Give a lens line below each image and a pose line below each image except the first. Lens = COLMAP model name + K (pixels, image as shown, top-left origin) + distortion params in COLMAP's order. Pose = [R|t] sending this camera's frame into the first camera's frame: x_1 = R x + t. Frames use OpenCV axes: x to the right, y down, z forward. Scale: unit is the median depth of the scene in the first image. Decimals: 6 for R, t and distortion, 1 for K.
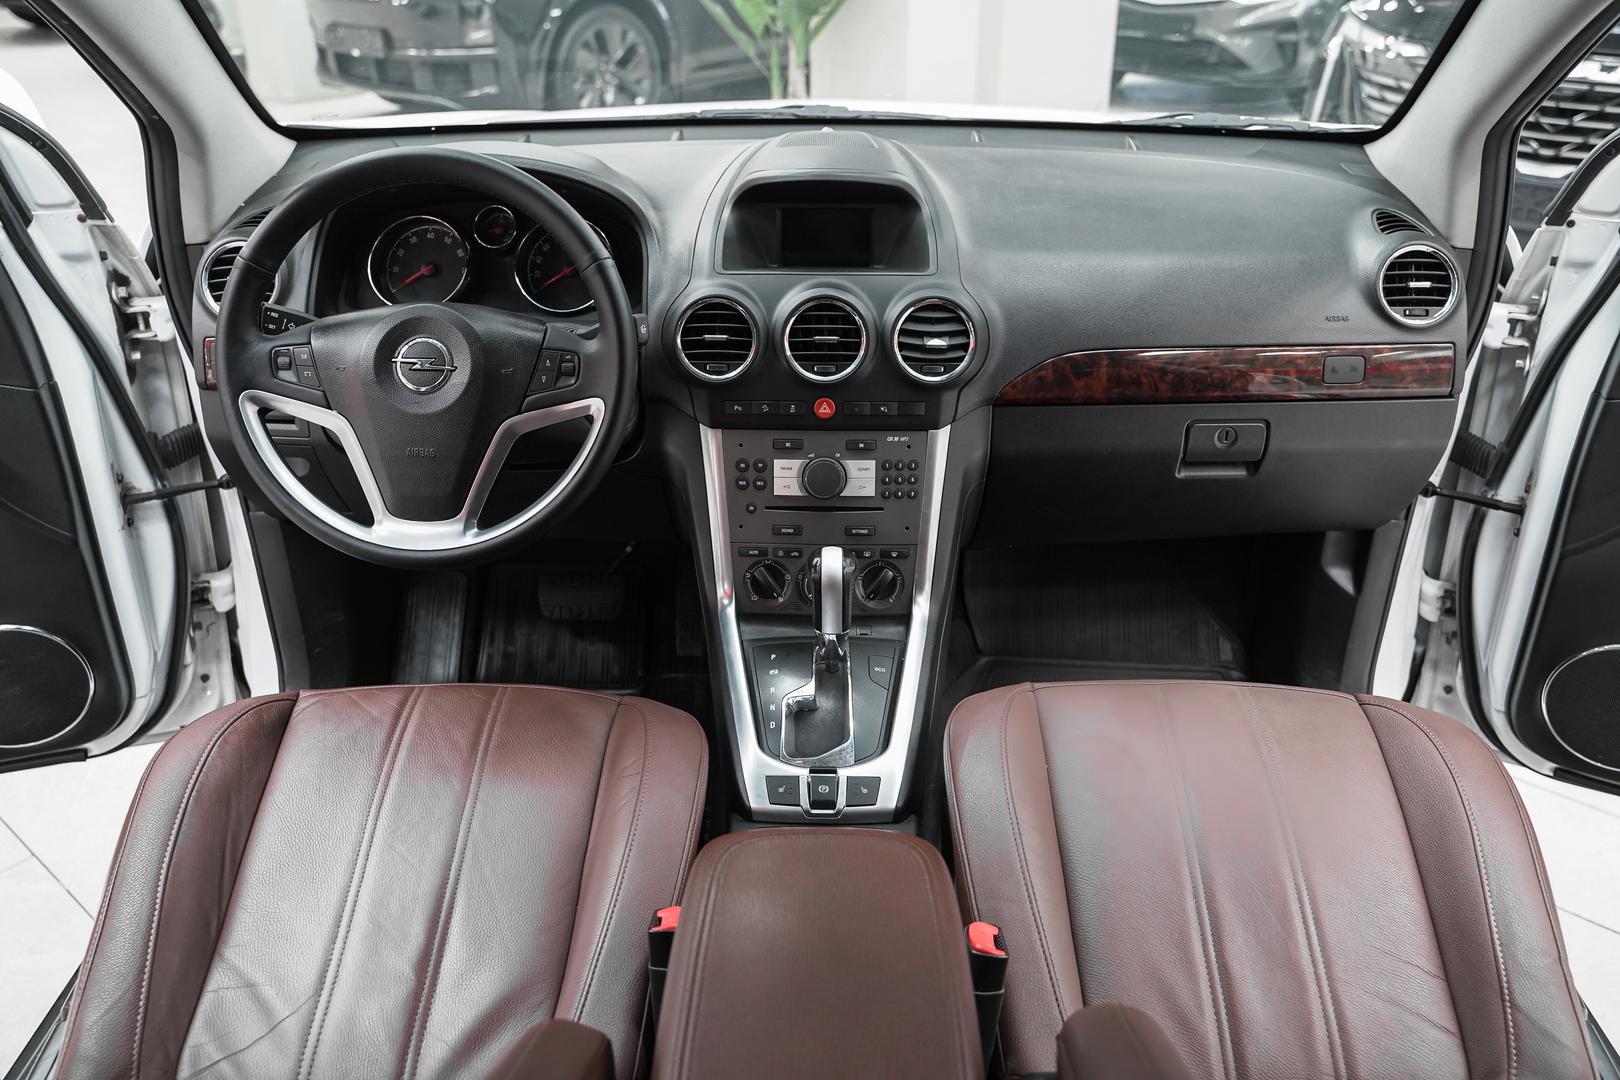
lens RADIAL K [[1290.9, 0, 810.0], [0, 1290.9, 540.0], [0, 0, 1]] dist [-0.004902, 0.001104]
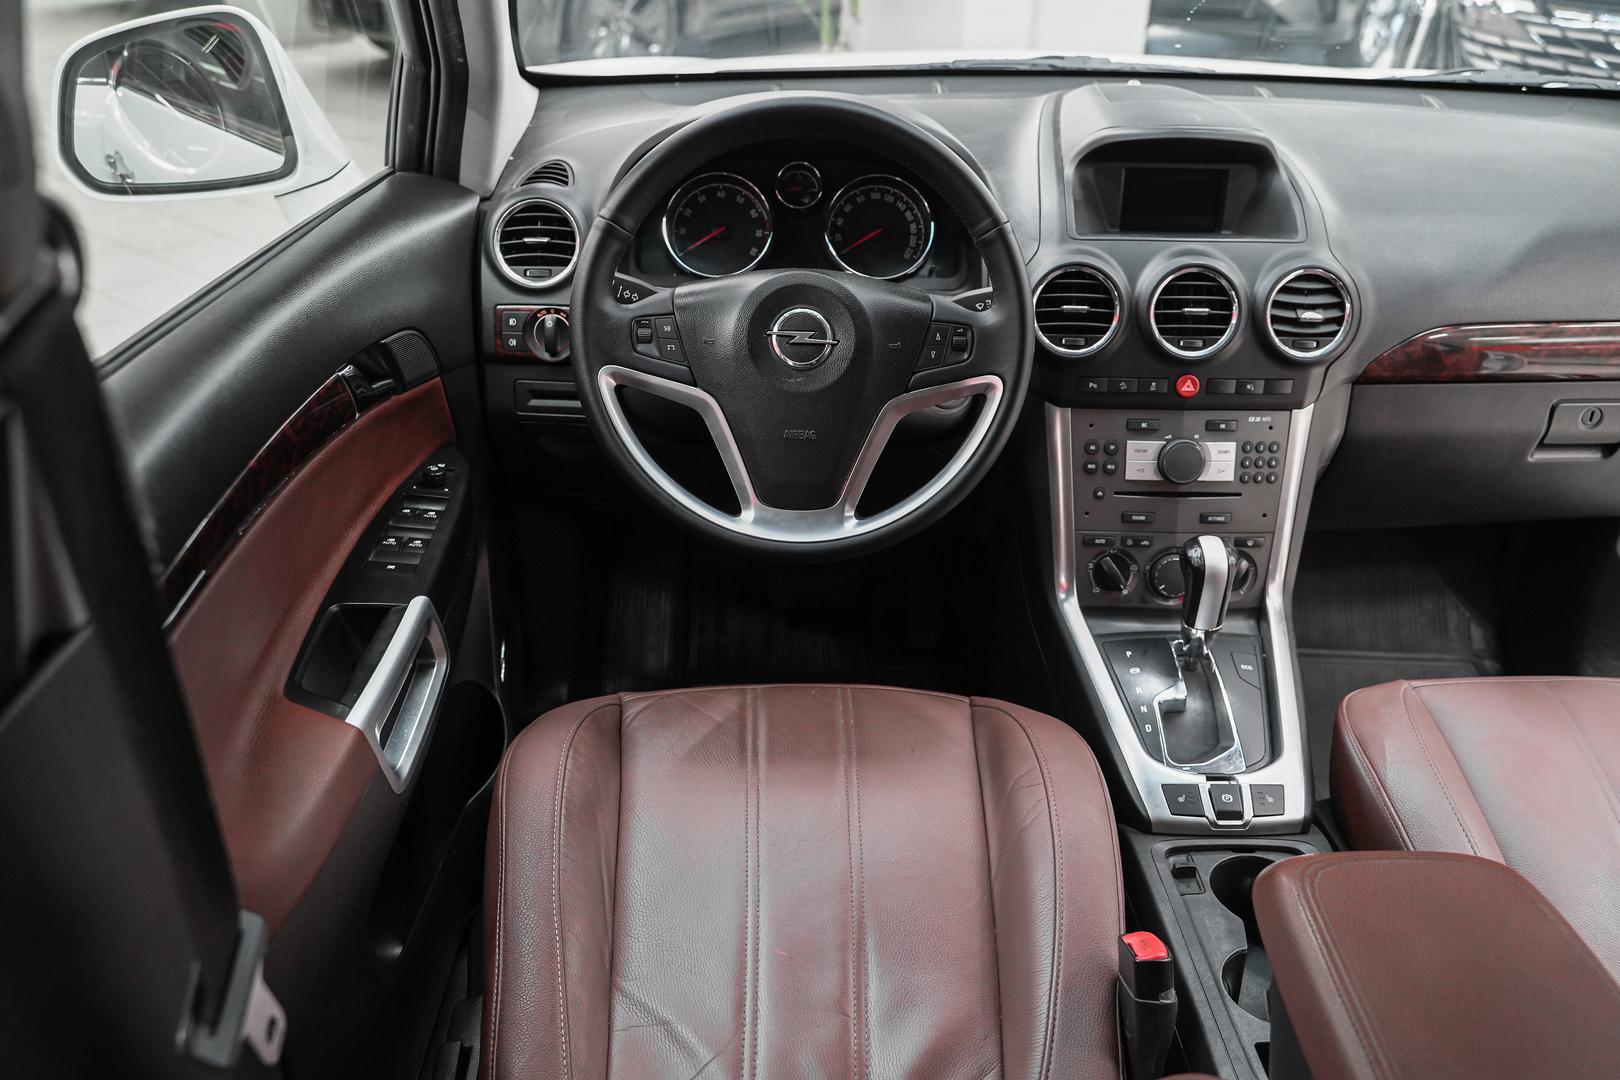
lens RADIAL K [[1337.1, 0, 810.0], [0, 1337.1, 540.0], [0, 0, 1]] dist [-0.001419, -0.005445]
pose [[0.999300, -0.001178, 0.037395, -0.294034], [0.000377, 0.999770, 0.021422, -0.012196], [-0.037412, -0.021392, 0.999071, 0.049553]]
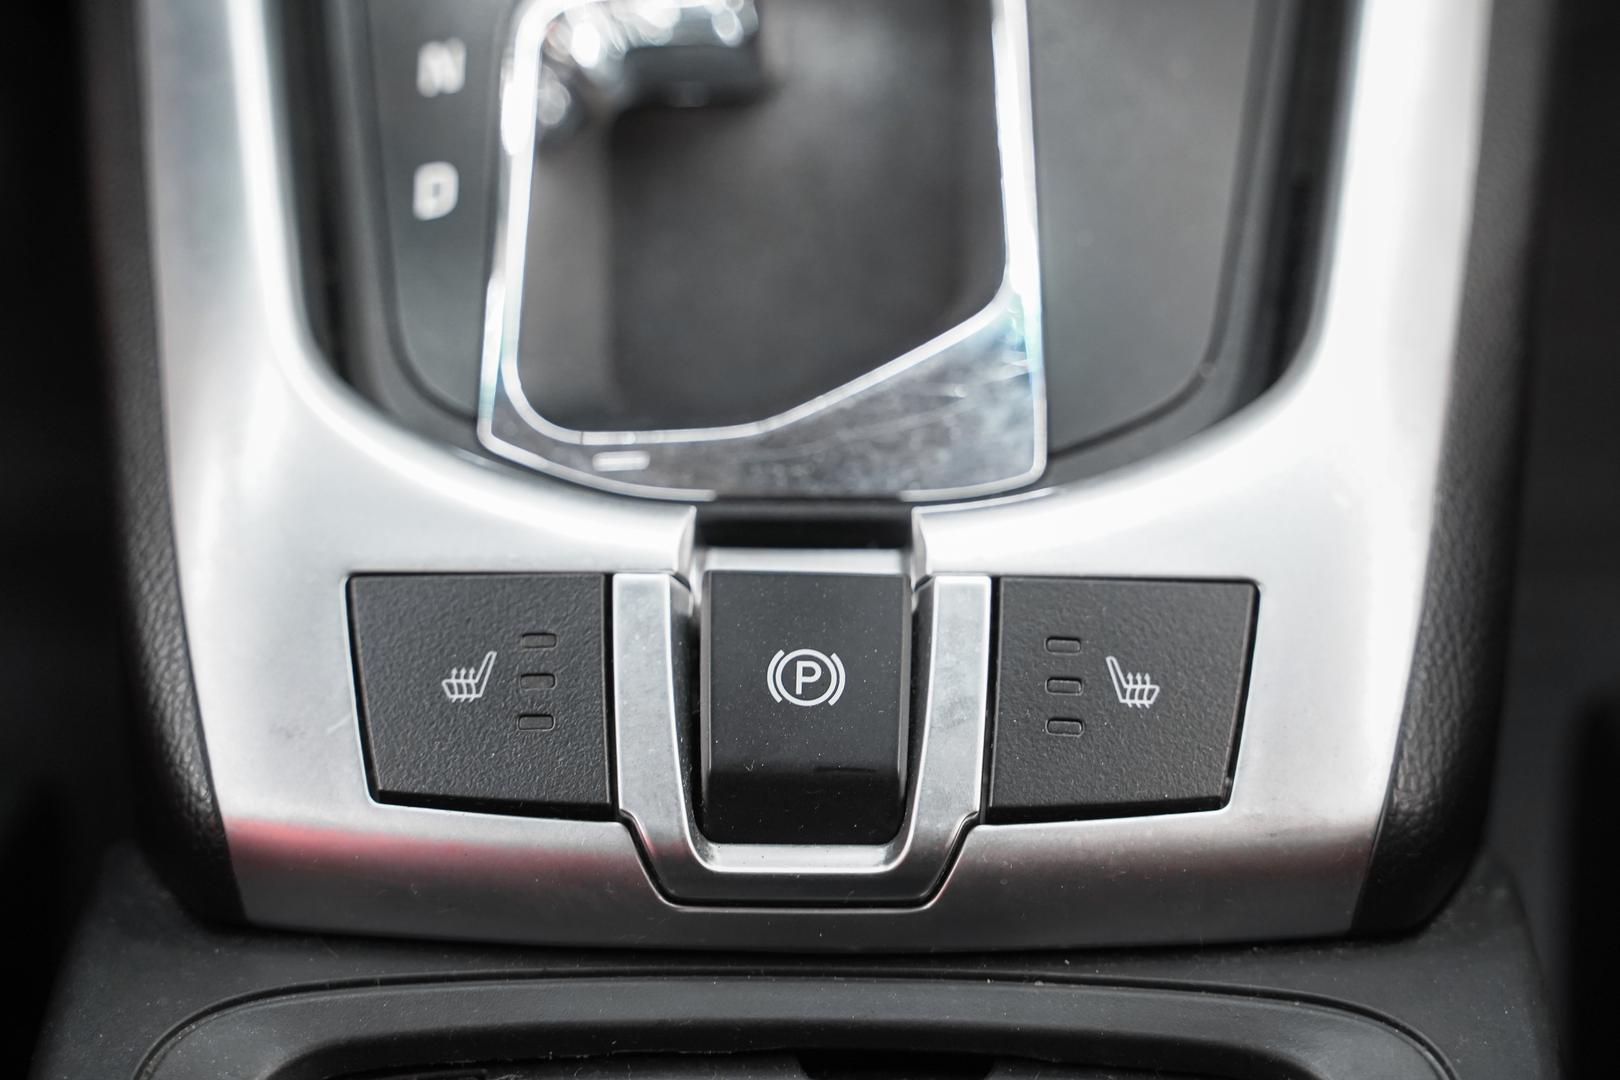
lens RADIAL K [[2991.0, 0, 810.0], [0, 2991.0, 540.0], [0, 0, 1]] dist [0.030101, 0.044361]
pose [[0.999974, -0.004125, -0.005982, 0.011589], [0.005266, 0.978653, 0.205450, 0.109330], [0.005007, -0.205476, 0.978649, 0.652751]]
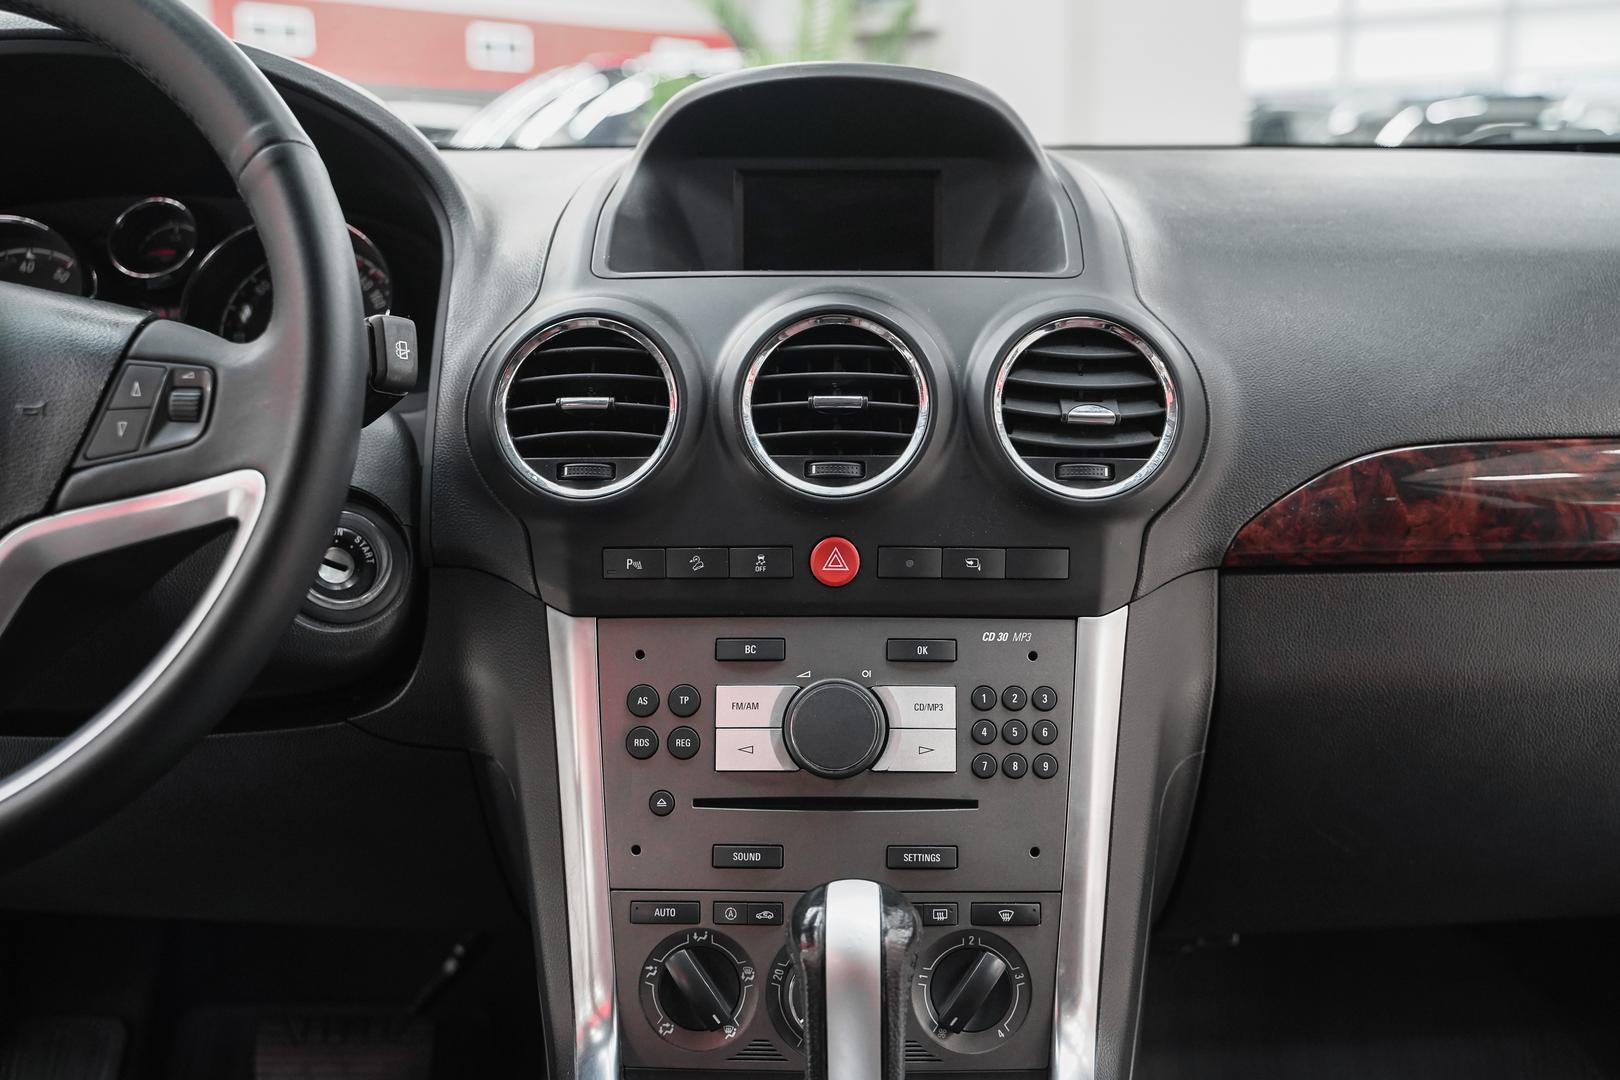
lens RADIAL K [[1700.4, 0, 835.7], [0, 1700.4, 538.4], [0, 0, 1]] dist [0.004073, 0.012562]
pose [[0.999994, -0.003378, 0.000395, 0.011287], [0.003350, 0.958354, -0.285563, 0.051604], [0.000586, 0.285563, 0.958360, 0.454265]]
